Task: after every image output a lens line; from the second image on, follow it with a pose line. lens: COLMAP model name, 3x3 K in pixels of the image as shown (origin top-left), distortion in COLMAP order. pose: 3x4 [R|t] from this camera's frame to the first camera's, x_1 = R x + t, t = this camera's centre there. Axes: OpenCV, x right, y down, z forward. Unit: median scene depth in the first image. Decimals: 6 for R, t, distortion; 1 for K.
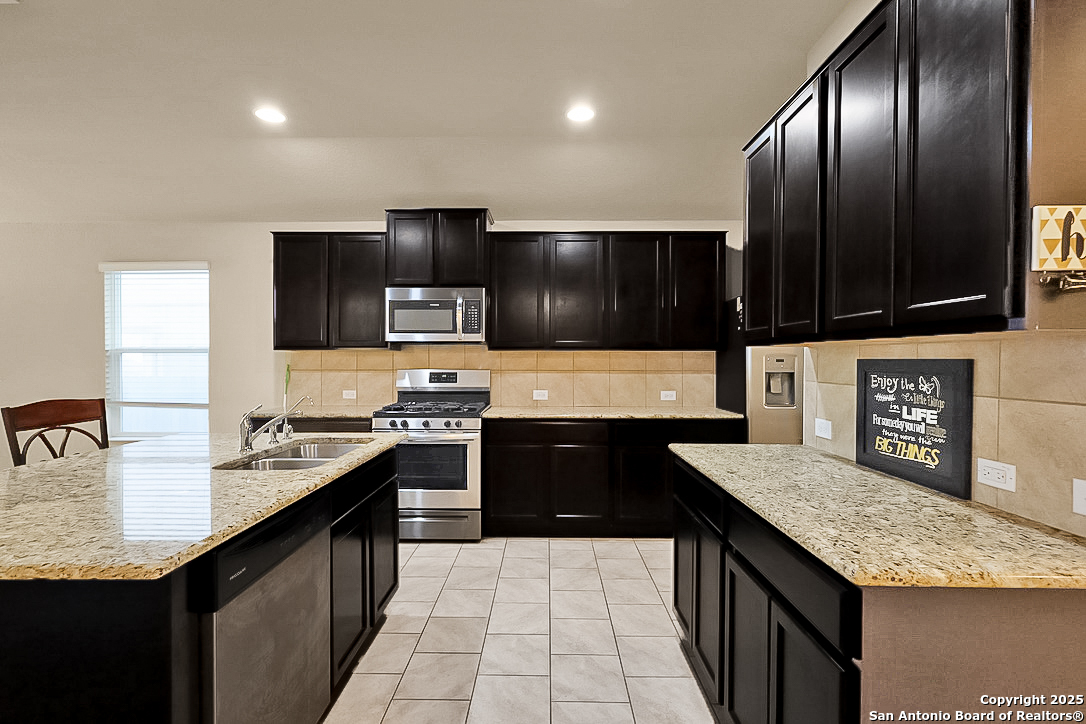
lens RADIAL K [[504.7, 0, 539.7], [0, 504.7, 365.4], [0, 0, 1]] dist [-0.000919, 0.001381]
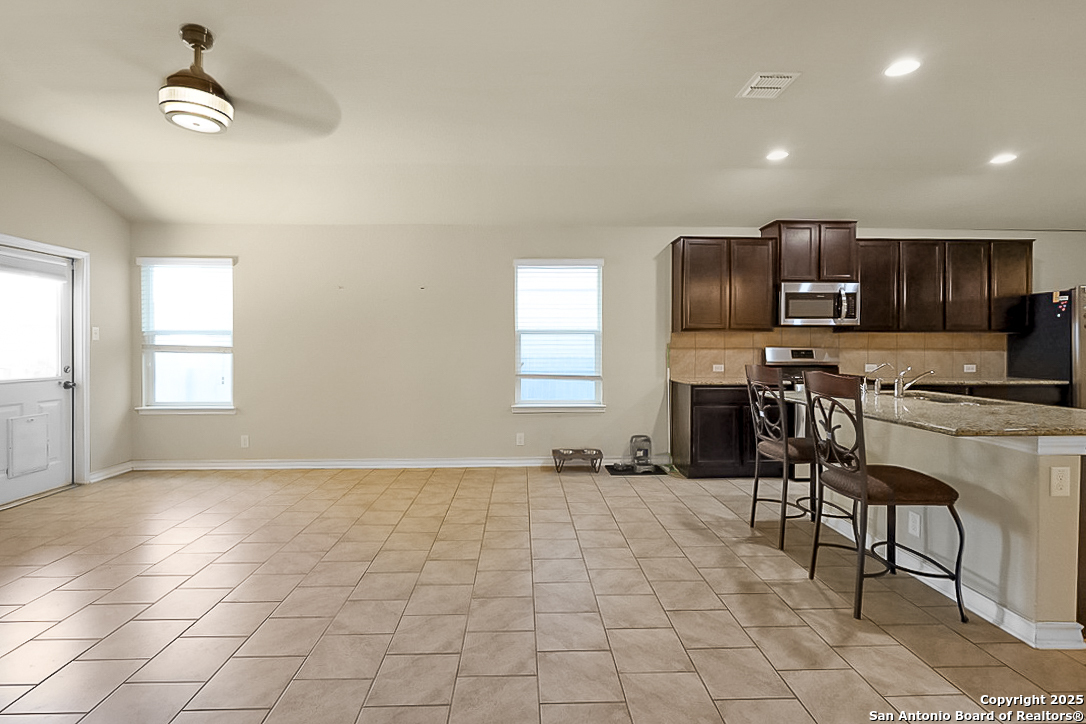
lens RADIAL K [[522.9, 0, 540.5], [0, 522.9, 357.4], [0, 0, 1]] dist [-0.000637, 0.000314]
pose [[0.998614, -0.001677, 0.052613, -1.193489], [0.000952, 0.999904, 0.013801, 0.018149], [-0.052631, -0.013731, 0.998520, -0.331762]]
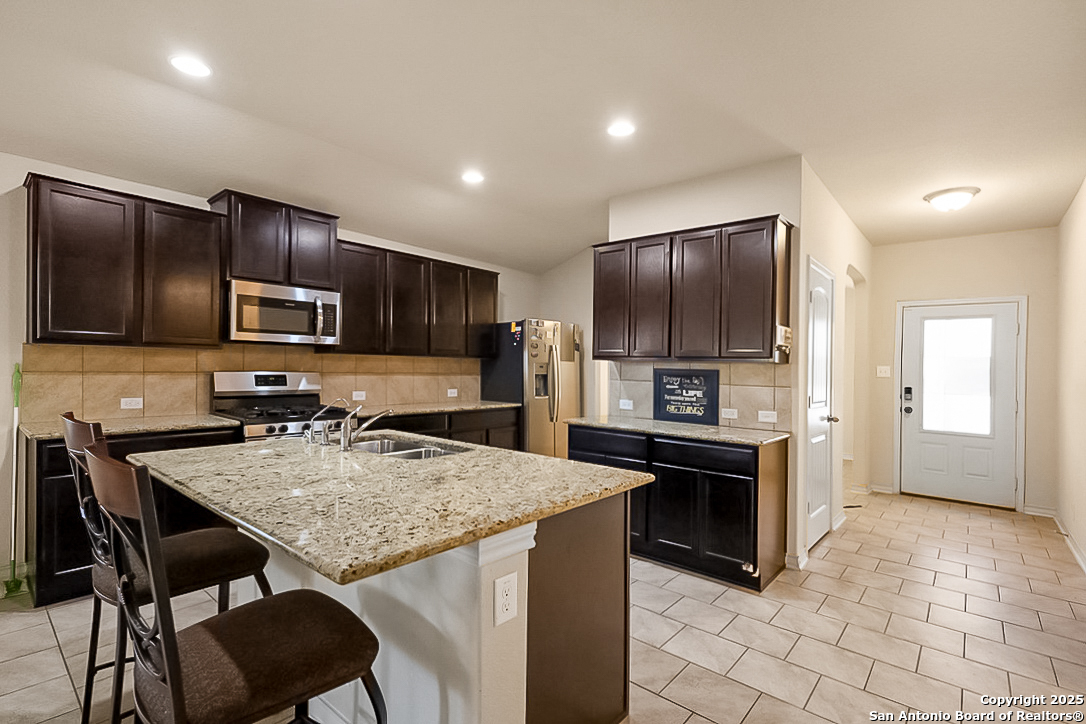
lens RADIAL K [[504.7, 0, 539.7], [0, 504.7, 365.4], [0, 0, 1]] dist [-0.000919, 0.001381]
pose [[0.640383, 0.013109, 0.767944, -0.780899], [-0.011224, 0.999907, -0.007709, -0.002628], [-0.767974, -0.003683, 0.640471, 0.027431]]
